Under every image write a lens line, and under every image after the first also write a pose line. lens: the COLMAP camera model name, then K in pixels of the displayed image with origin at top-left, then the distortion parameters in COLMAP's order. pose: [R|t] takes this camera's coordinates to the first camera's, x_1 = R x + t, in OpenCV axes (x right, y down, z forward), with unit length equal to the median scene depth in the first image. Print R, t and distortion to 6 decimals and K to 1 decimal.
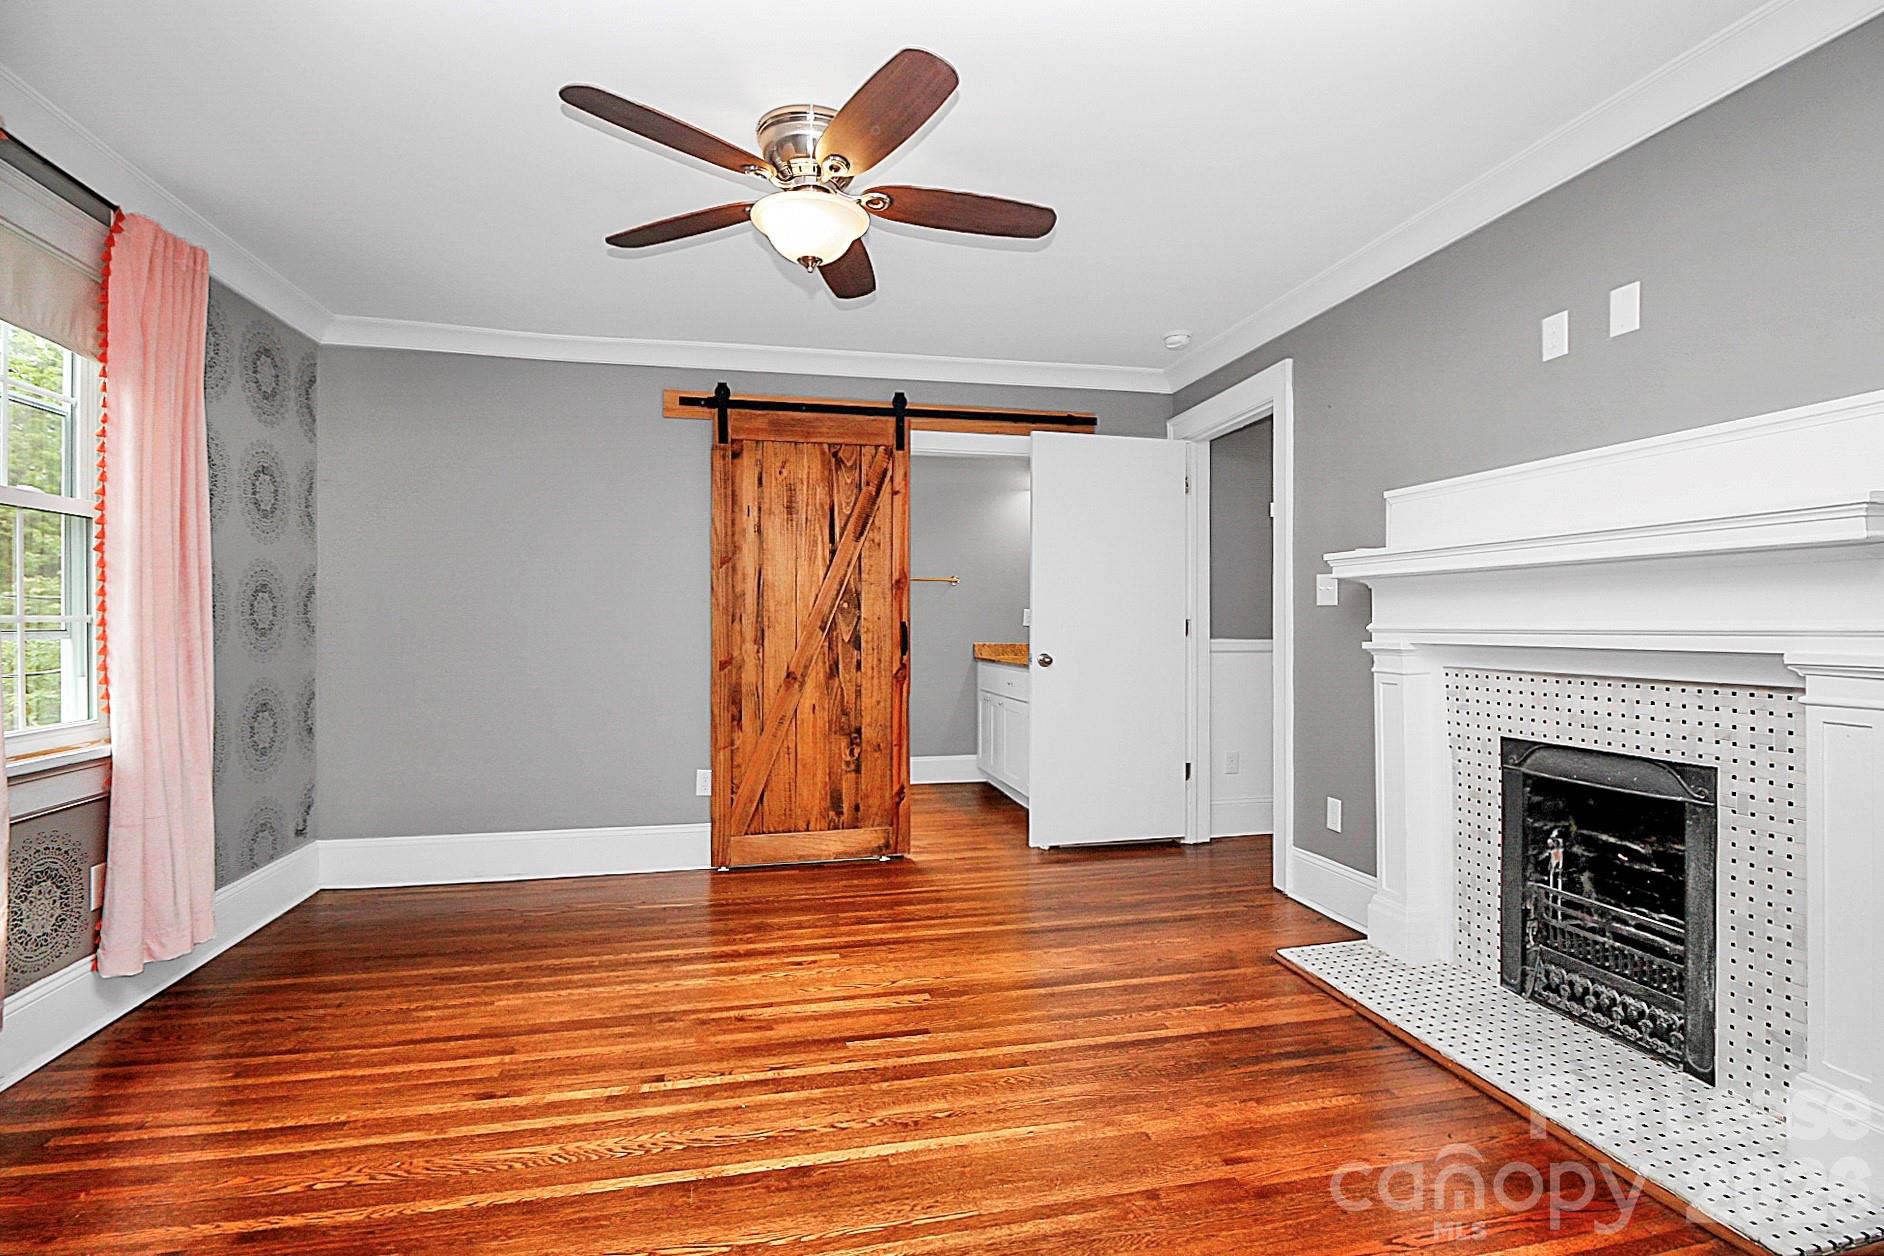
lens RADIAL K [[888.6, 0, 977.0], [0, 888.6, 623.4], [0, 0, 1]] dist [-0.003960, -0.000924]
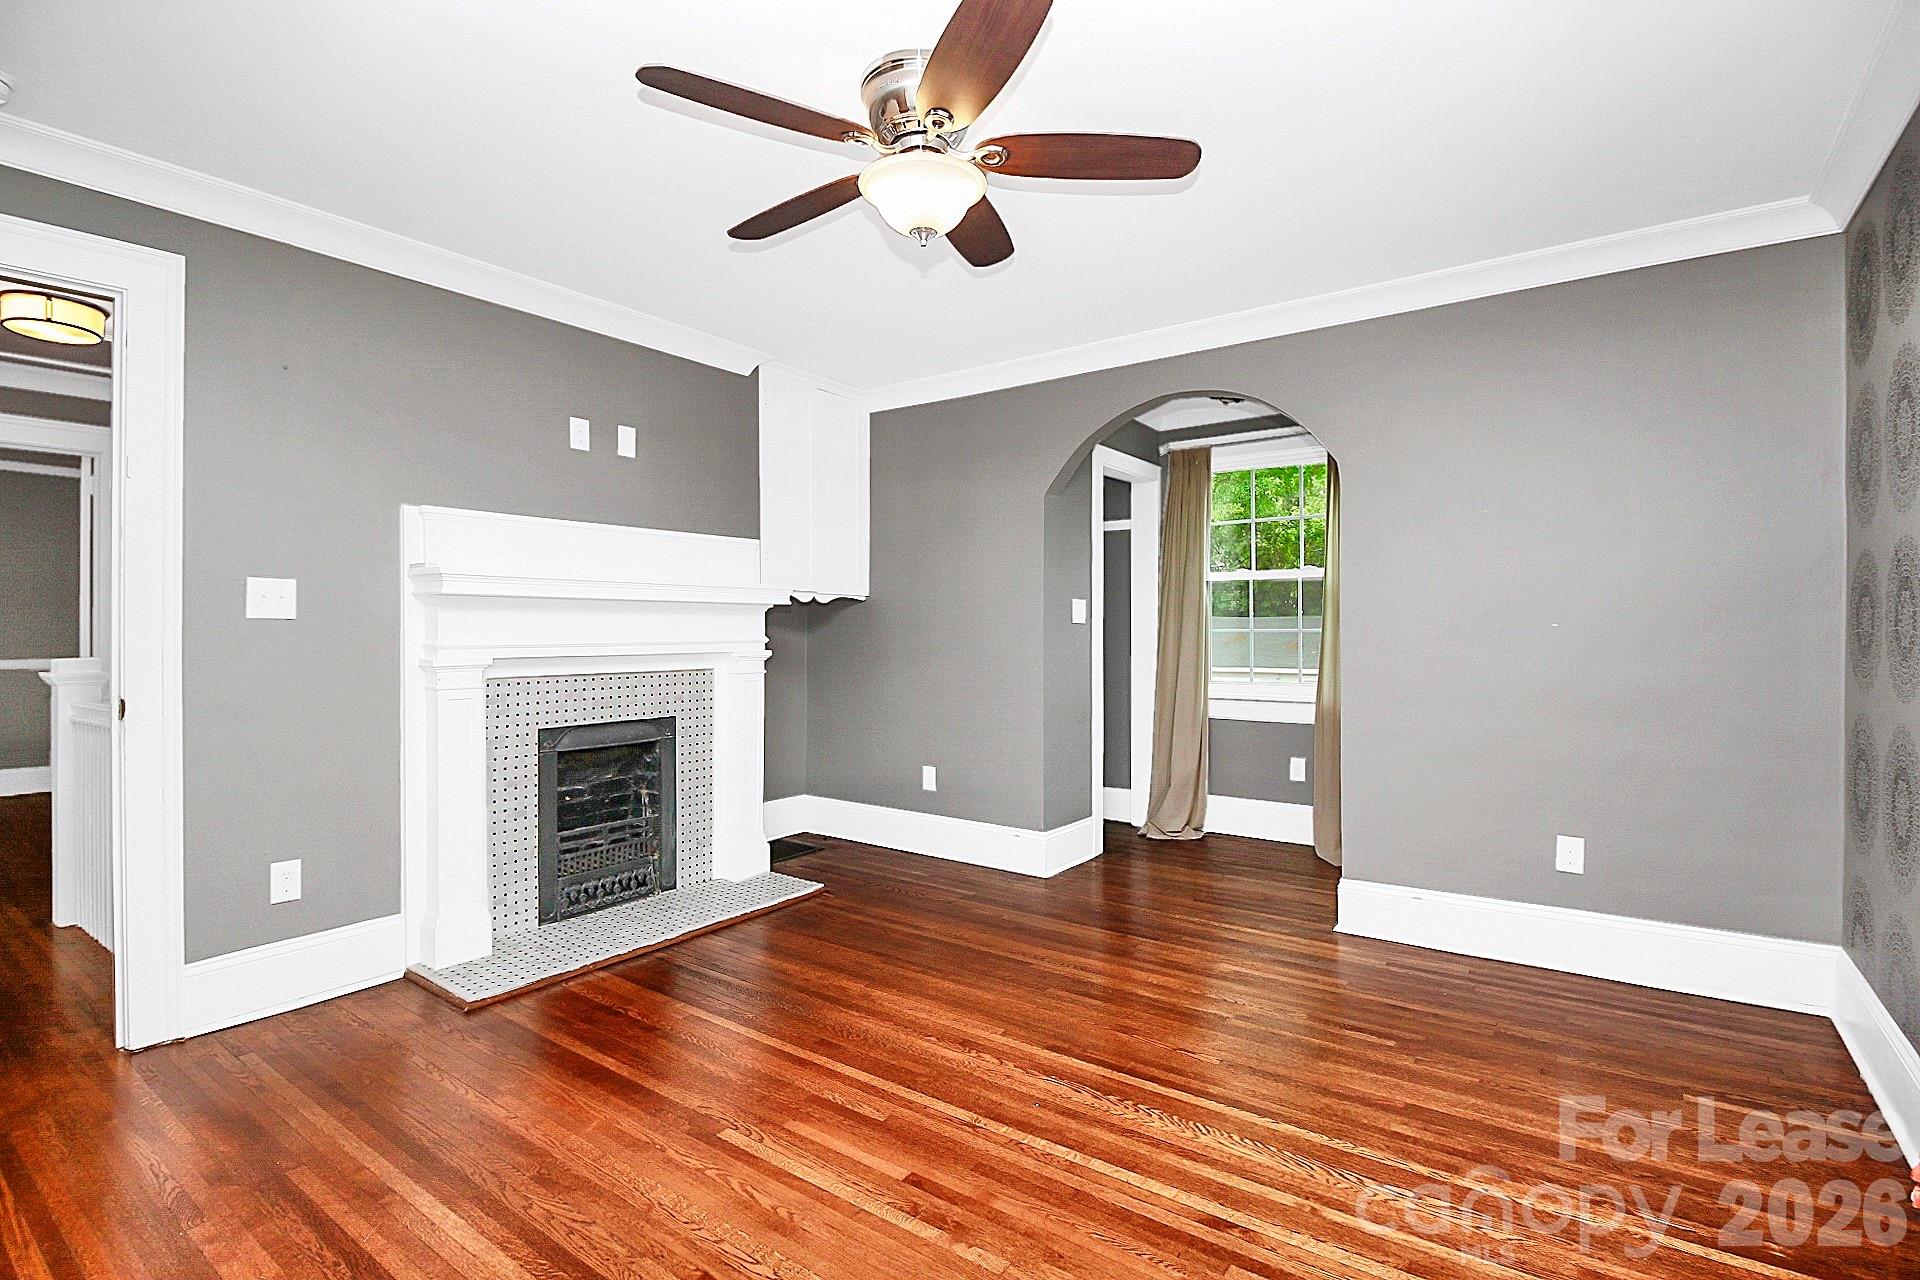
lens RADIAL K [[905.6, 0, 995.7], [0, 905.6, 635.3], [0, 0, 1]] dist [-0.003960, -0.000924]
pose [[-0.654832, -0.001924, 0.755772, -0.896667], [0.001939, 0.999989, 0.004225, -0.010964], [-0.755772, 0.004232, -0.654821, 1.501208]]
